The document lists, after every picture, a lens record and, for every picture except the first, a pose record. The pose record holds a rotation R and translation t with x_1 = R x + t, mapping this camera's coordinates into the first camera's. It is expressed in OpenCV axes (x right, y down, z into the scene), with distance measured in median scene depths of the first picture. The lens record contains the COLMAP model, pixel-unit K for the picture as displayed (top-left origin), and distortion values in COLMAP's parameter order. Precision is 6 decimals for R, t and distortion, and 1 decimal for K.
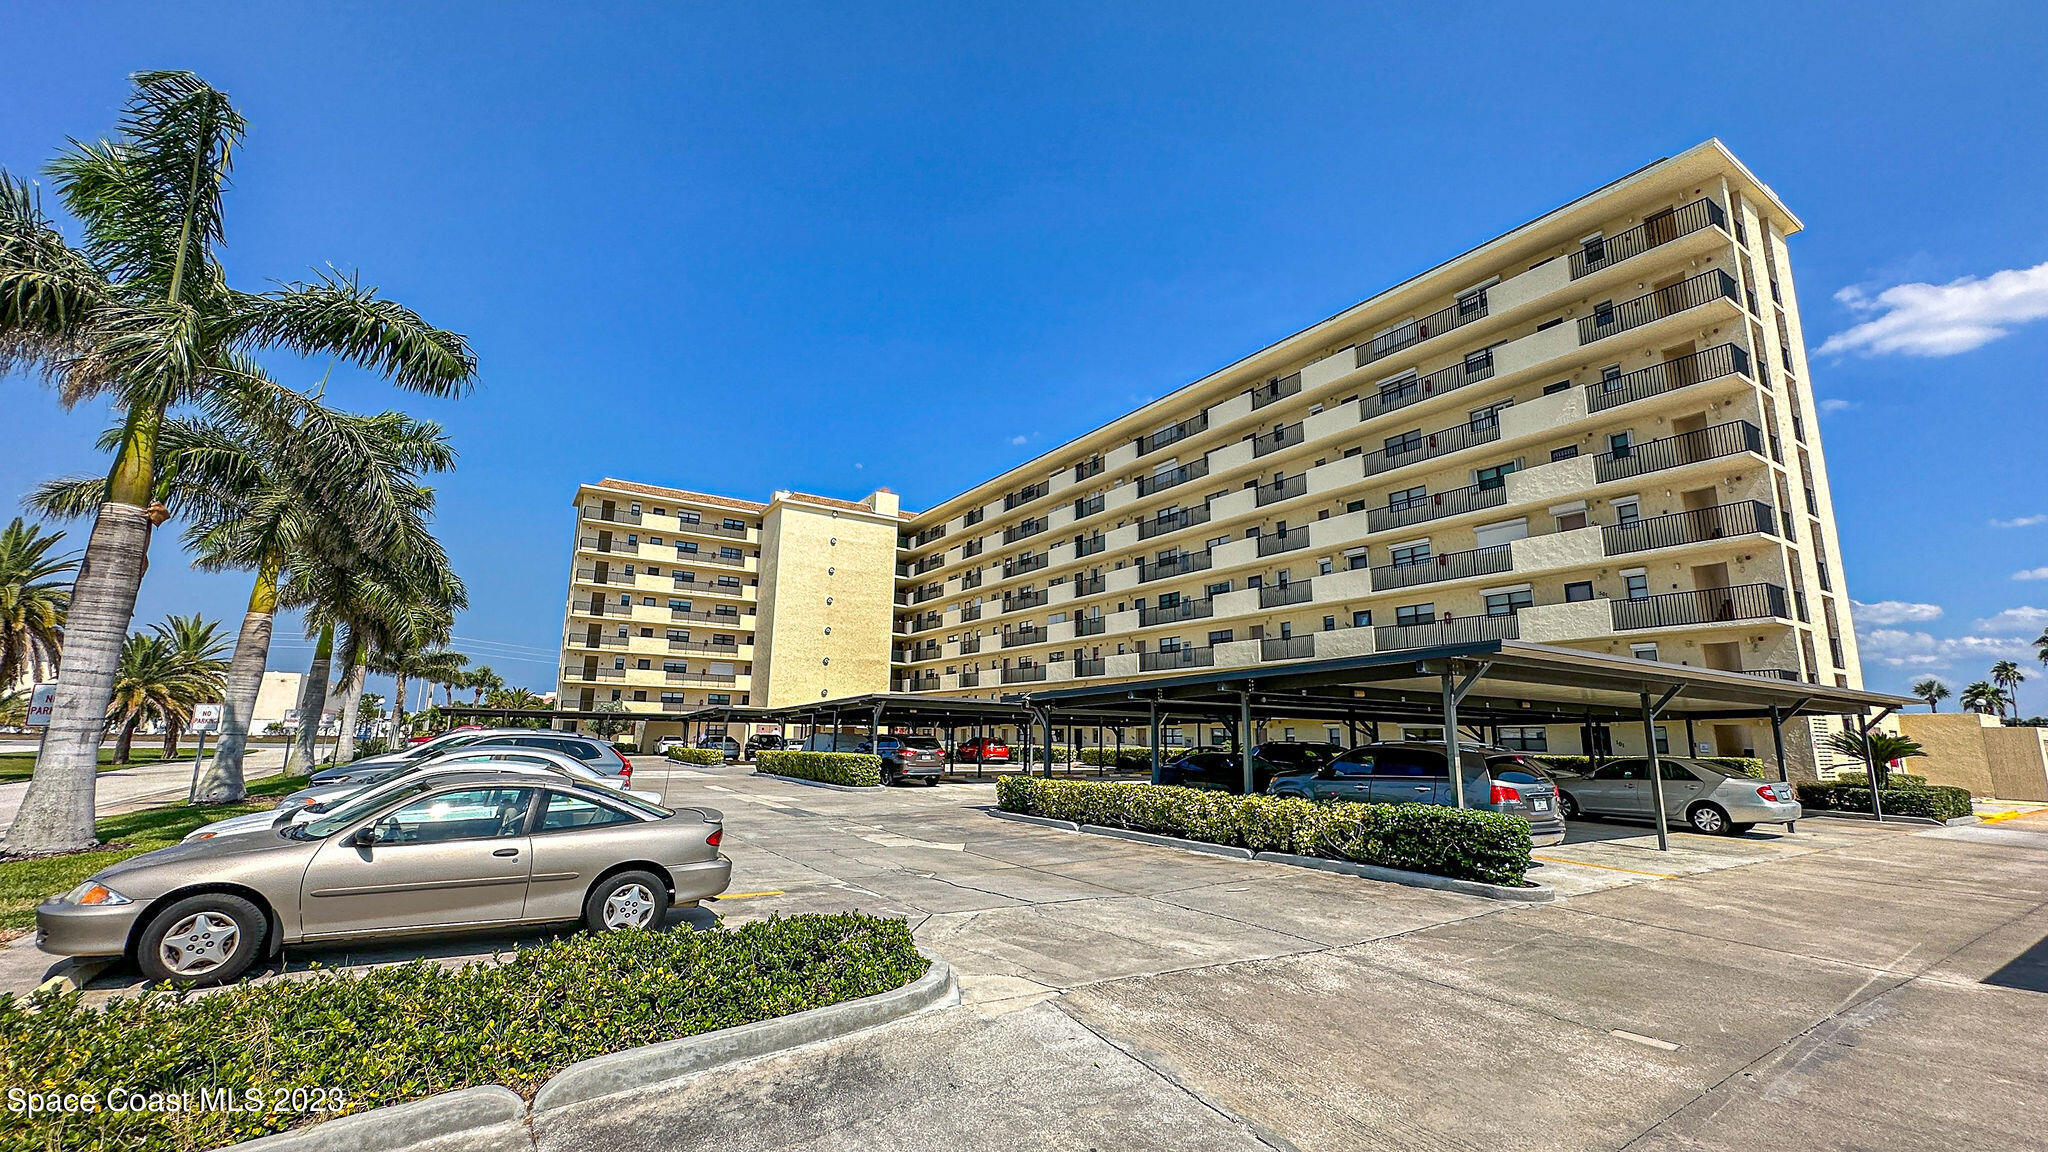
lens RADIAL K [[863.6, 0, 1043.9], [0, 863.6, 572.7], [0, 0, 1]] dist [0.035922, 0.000216]
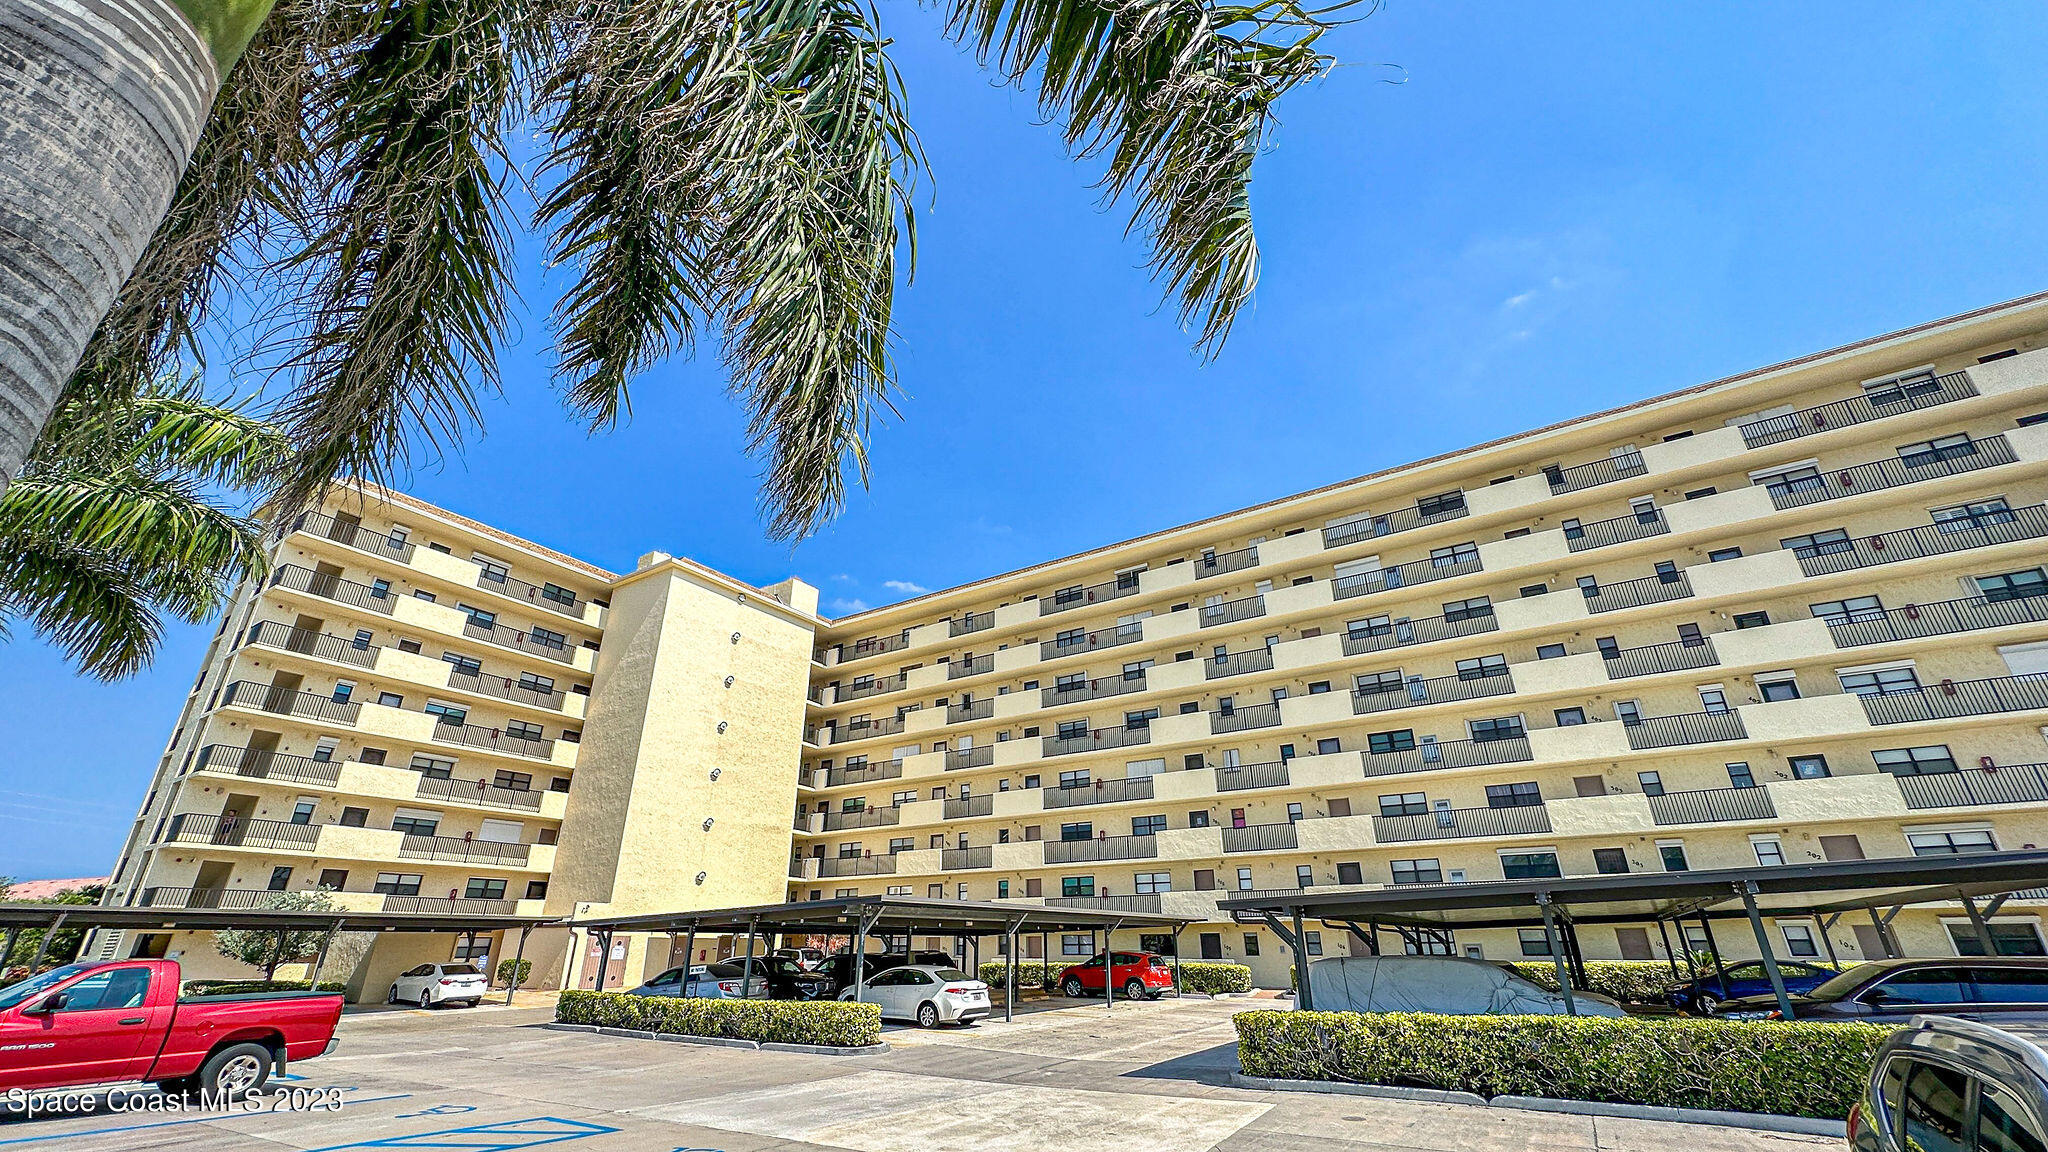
lens RADIAL K [[863.6, 0, 1014.9], [0, 863.6, 571.9], [0, 0, 1]] dist [0.035922, 0.000216]
pose [[0.911244, 0.157498, 0.380563, -0.313464], [-0.061871, 0.965858, -0.251577, 0.069836], [-0.407193, 0.205702, 0.889877, 0.318416]]
